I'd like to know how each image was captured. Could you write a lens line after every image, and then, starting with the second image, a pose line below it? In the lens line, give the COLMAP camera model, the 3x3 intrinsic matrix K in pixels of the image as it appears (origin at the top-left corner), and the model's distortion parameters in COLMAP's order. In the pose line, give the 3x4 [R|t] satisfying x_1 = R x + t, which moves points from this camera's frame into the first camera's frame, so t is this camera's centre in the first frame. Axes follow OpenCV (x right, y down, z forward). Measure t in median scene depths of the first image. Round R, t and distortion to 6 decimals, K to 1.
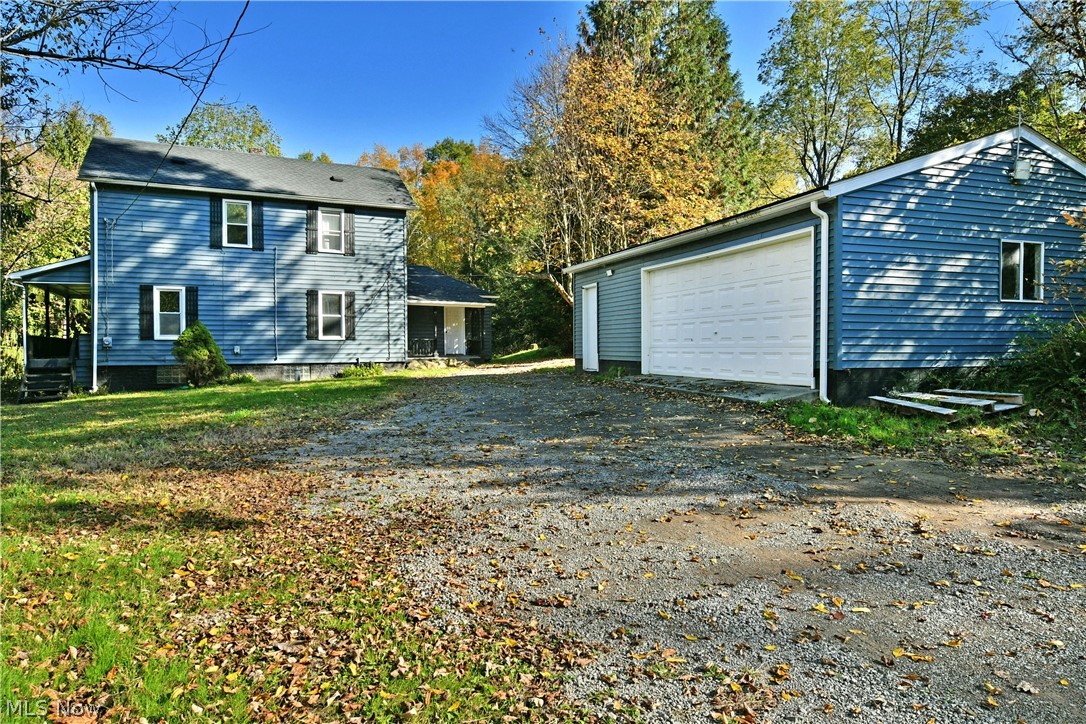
lens RADIAL K [[646.5, 0, 522.2], [0, 646.5, 334.7], [0, 0, 1]] dist [-0.008674, -0.001118]
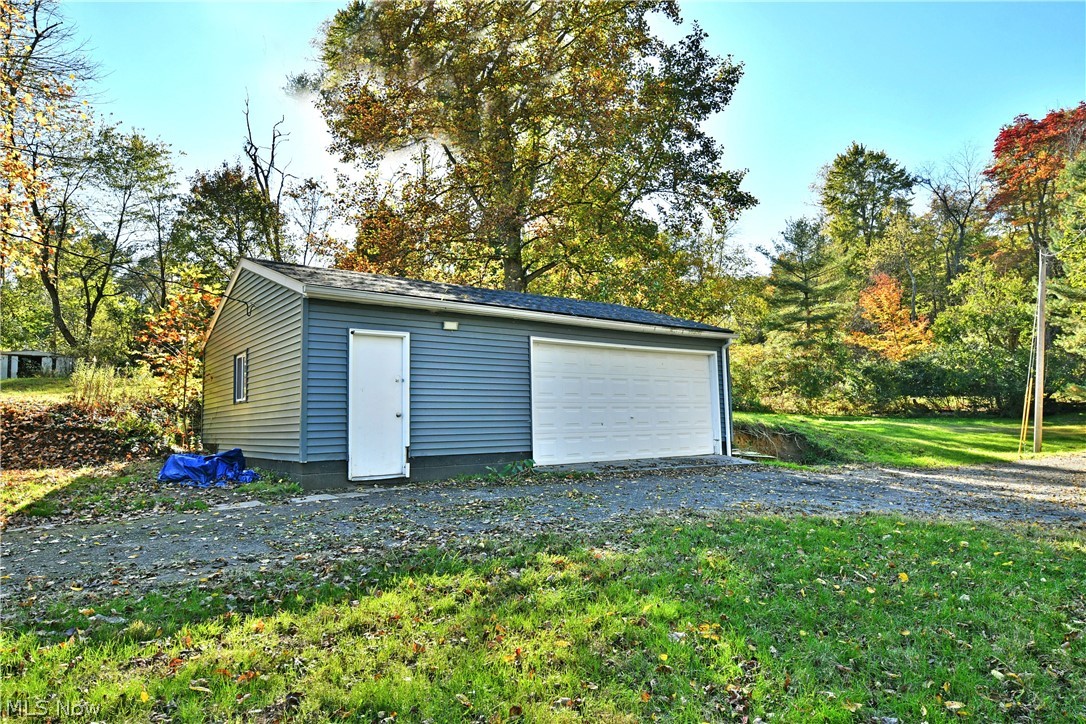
lens RADIAL K [[664.9, 0, 540.5], [0, 664.9, 361.8], [0, 0, 1]] dist [-0.014547, -0.002679]
pose [[-0.302069, 0.099516, 0.948077, -0.742174], [0.000119, 0.994540, -0.104355, 0.021041], [-0.953286, -0.031409, -0.300432, 1.476473]]
